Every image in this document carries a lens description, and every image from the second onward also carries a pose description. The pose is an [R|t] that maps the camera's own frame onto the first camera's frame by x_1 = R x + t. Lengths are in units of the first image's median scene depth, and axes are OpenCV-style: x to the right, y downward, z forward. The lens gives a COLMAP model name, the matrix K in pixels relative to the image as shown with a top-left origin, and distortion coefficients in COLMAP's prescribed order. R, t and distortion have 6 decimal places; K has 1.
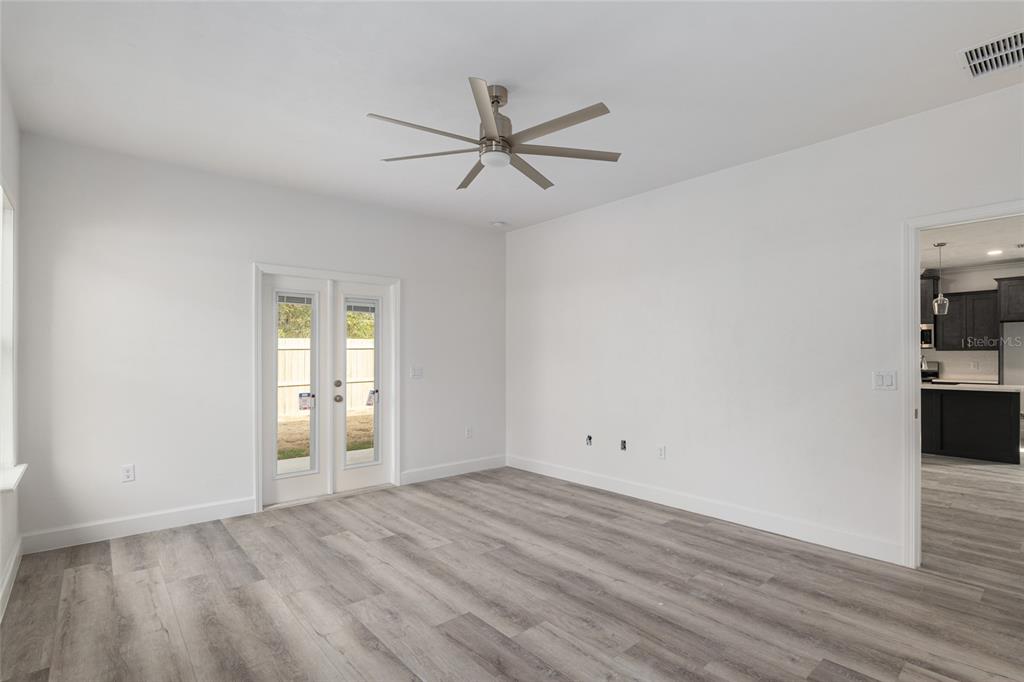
lens RADIAL K [[488.8, 0, 511.7], [0, 488.8, 352.1], [0, 0, 1]] dist [-0.022132, 0.005403]
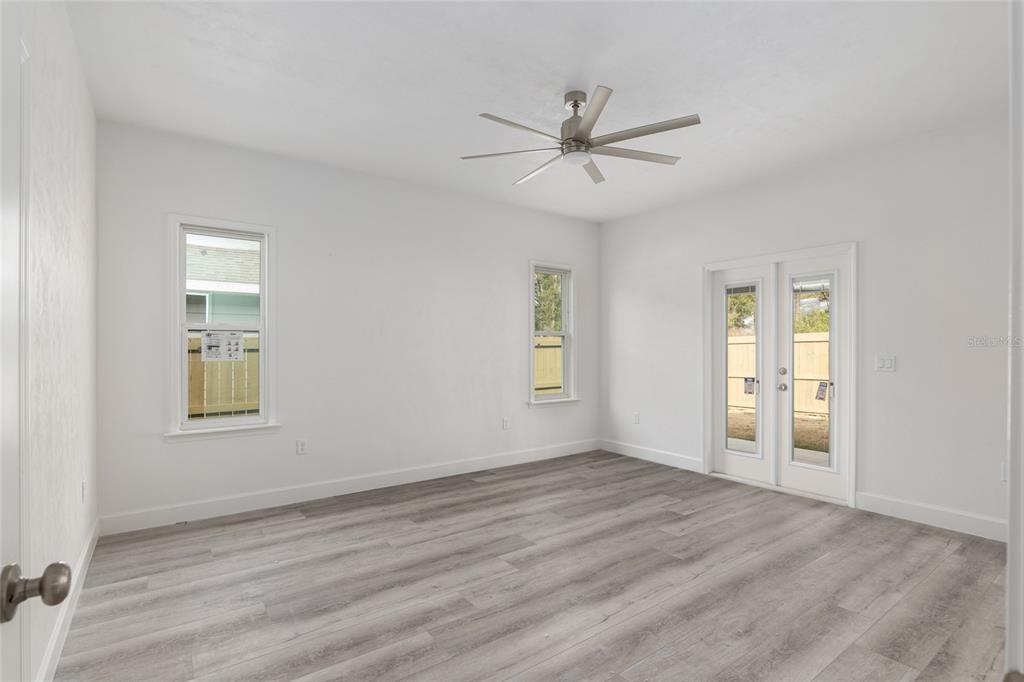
lens RADIAL K [[488.8, 0, 511.1], [0, 488.8, 341.4], [0, 0, 1]] dist [-0.022132, 0.005403]
pose [[-0.078064, -0.011455, -0.996883, 0.771297], [0.007167, 0.999902, -0.012051, 0.017569], [0.996923, -0.008085, -0.077974, 0.679029]]
